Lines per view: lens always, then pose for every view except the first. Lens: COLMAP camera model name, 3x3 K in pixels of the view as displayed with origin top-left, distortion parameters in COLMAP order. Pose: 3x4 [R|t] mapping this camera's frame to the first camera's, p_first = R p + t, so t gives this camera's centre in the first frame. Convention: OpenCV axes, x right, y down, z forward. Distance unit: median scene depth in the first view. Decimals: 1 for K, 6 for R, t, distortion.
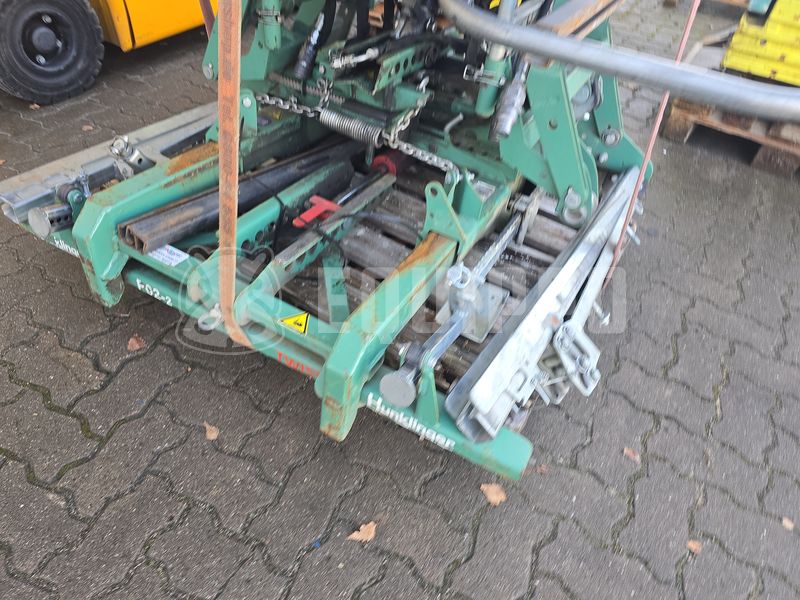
lens RADIAL K [[527.3, 0, 403.9], [0, 527.3, 286.7], [0, 0, 1]] dist [0.048073, -0.050247]
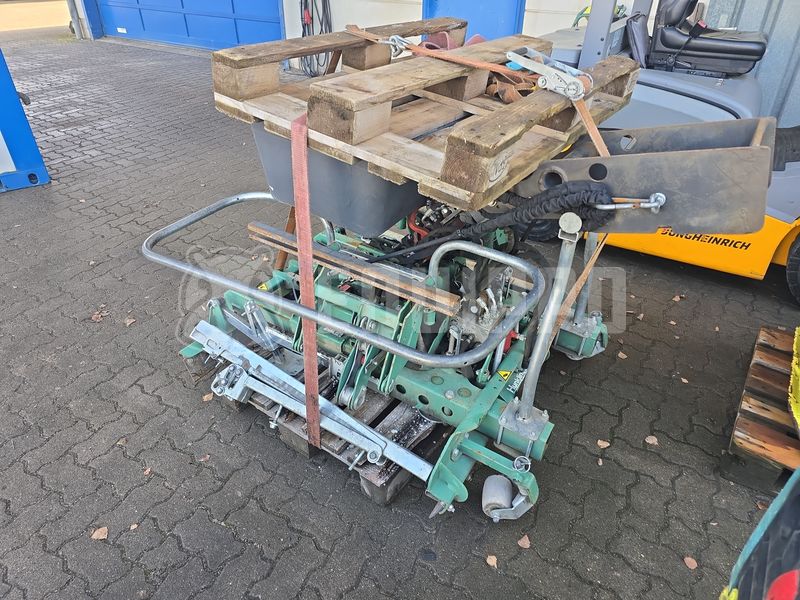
lens RADIAL K [[527.3, 0, 403.9], [0, 527.3, 286.7], [0, 0, 1]] dist [0.048073, -0.050247]
pose [[-0.028444, 0.481489, -0.875991, 1.649794], [-0.698066, 0.617683, 0.362176, -1.097140], [0.715468, 0.621801, 0.318541, 0.570272]]
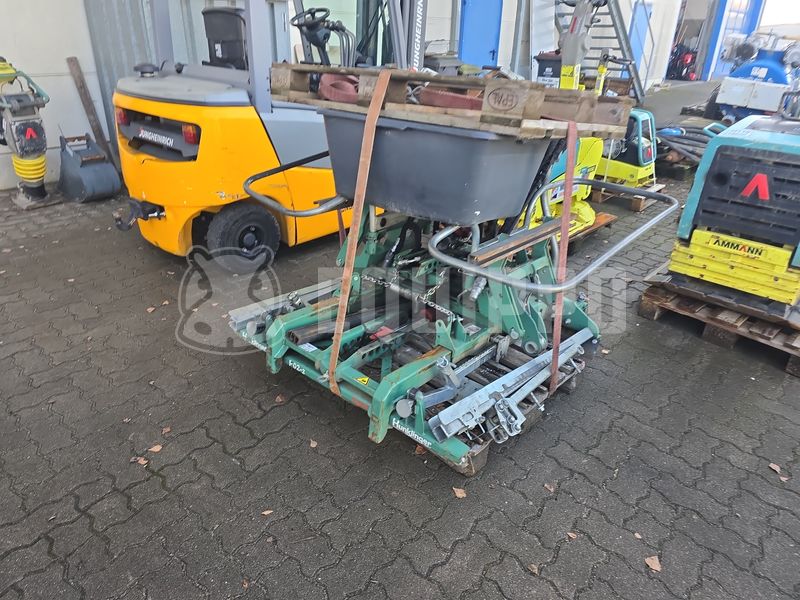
lens RADIAL K [[527.3, 0, 403.9], [0, 527.3, 286.7], [0, 0, 1]] dist [0.048073, -0.050247]
pose [[0.980922, 0.048127, -0.188352, 0.265548], [-0.105925, 0.944736, -0.310249, 0.285774], [0.163012, 0.324281, 0.931809, -0.830645]]
